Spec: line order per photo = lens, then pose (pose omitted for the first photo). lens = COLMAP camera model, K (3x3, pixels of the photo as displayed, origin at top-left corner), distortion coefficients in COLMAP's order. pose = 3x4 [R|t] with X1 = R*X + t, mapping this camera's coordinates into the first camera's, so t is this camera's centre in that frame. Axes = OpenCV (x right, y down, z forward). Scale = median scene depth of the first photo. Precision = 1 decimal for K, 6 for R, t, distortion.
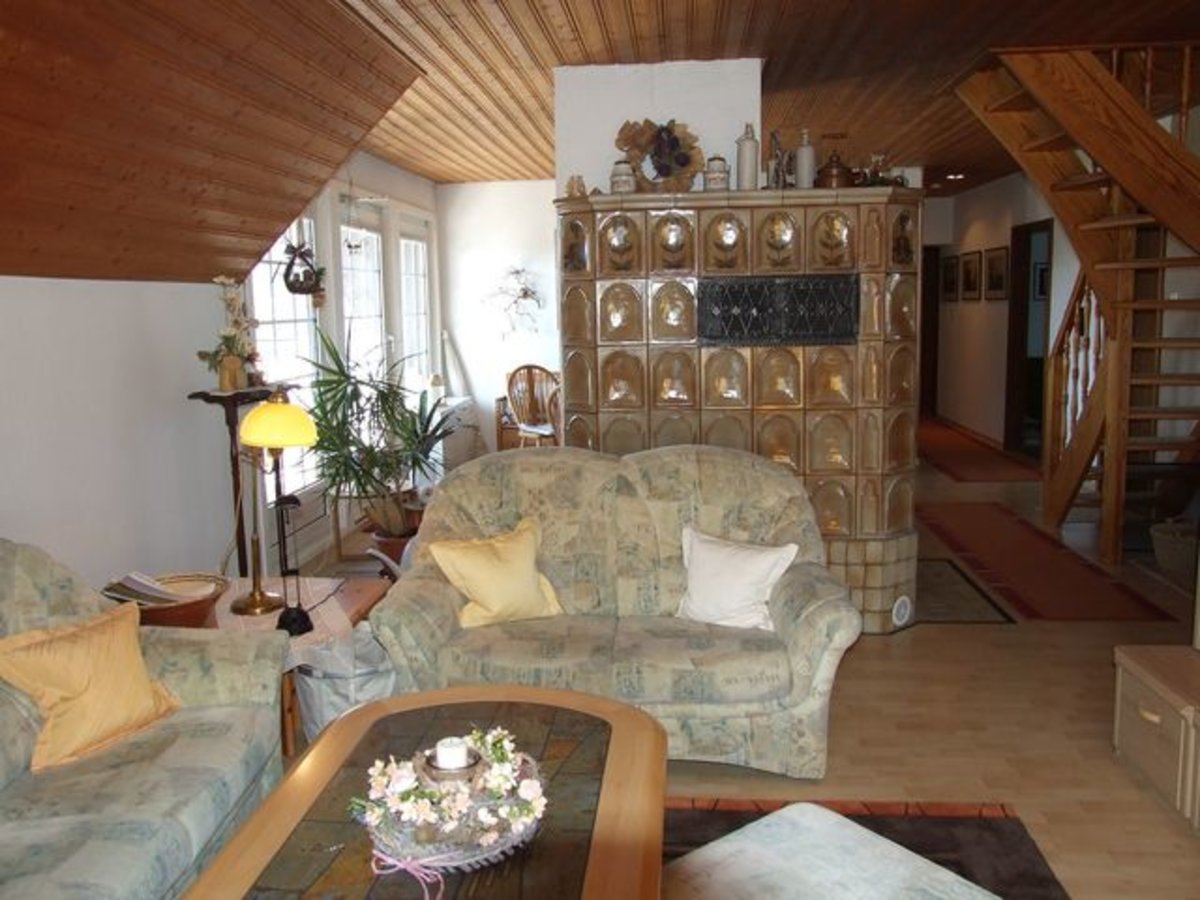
lens RADIAL K [[967.1, 0, 595.0], [0, 967.1, 437.5], [0, 0, 1]] dist [-0.056839, 0.056696]
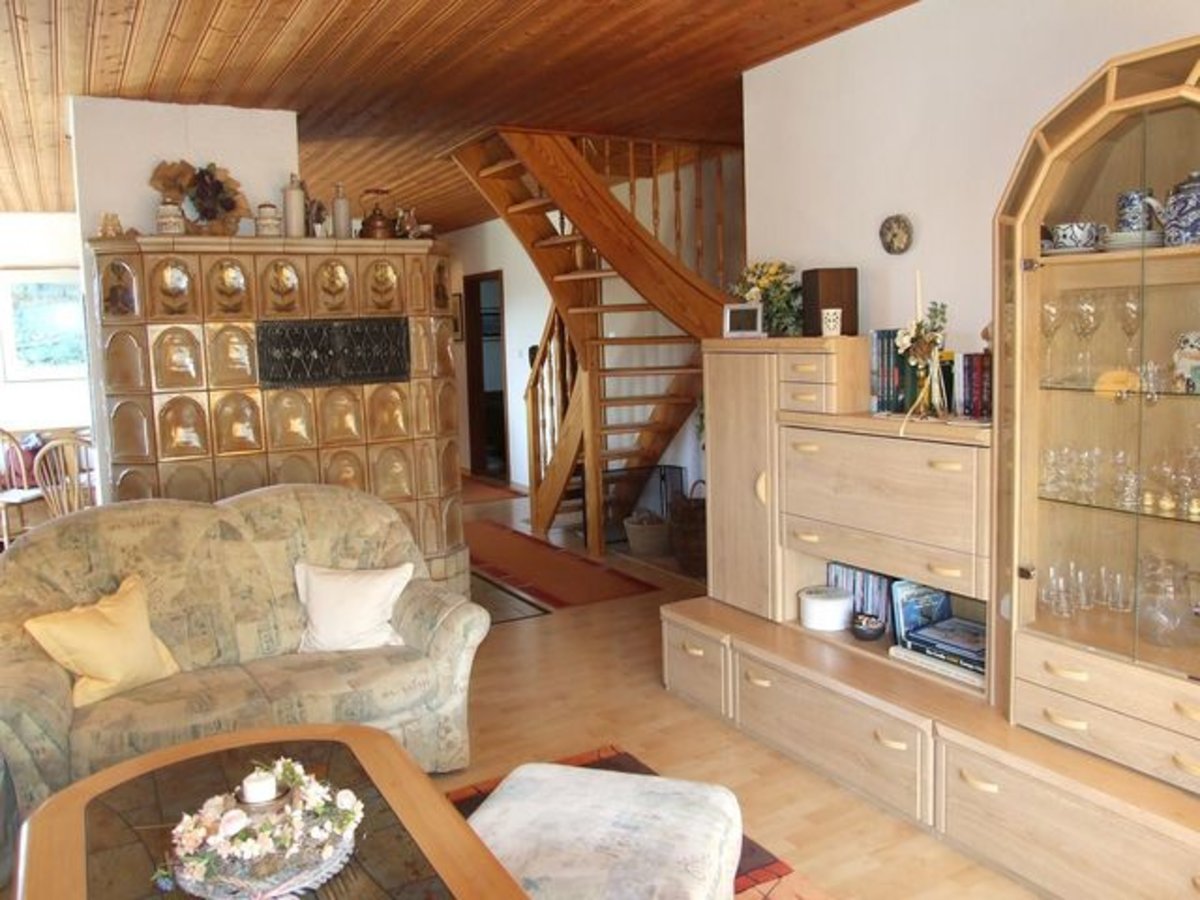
lens RADIAL K [[967.1, 0, 597.9], [0, 967.1, 442.6], [0, 0, 1]] dist [-0.056839, 0.056696]
pose [[0.818570, -0.071902, 0.569889, -0.187058], [0.096493, 0.995248, -0.013031, 0.008246], [-0.566244, 0.065657, 0.821618, -0.019578]]
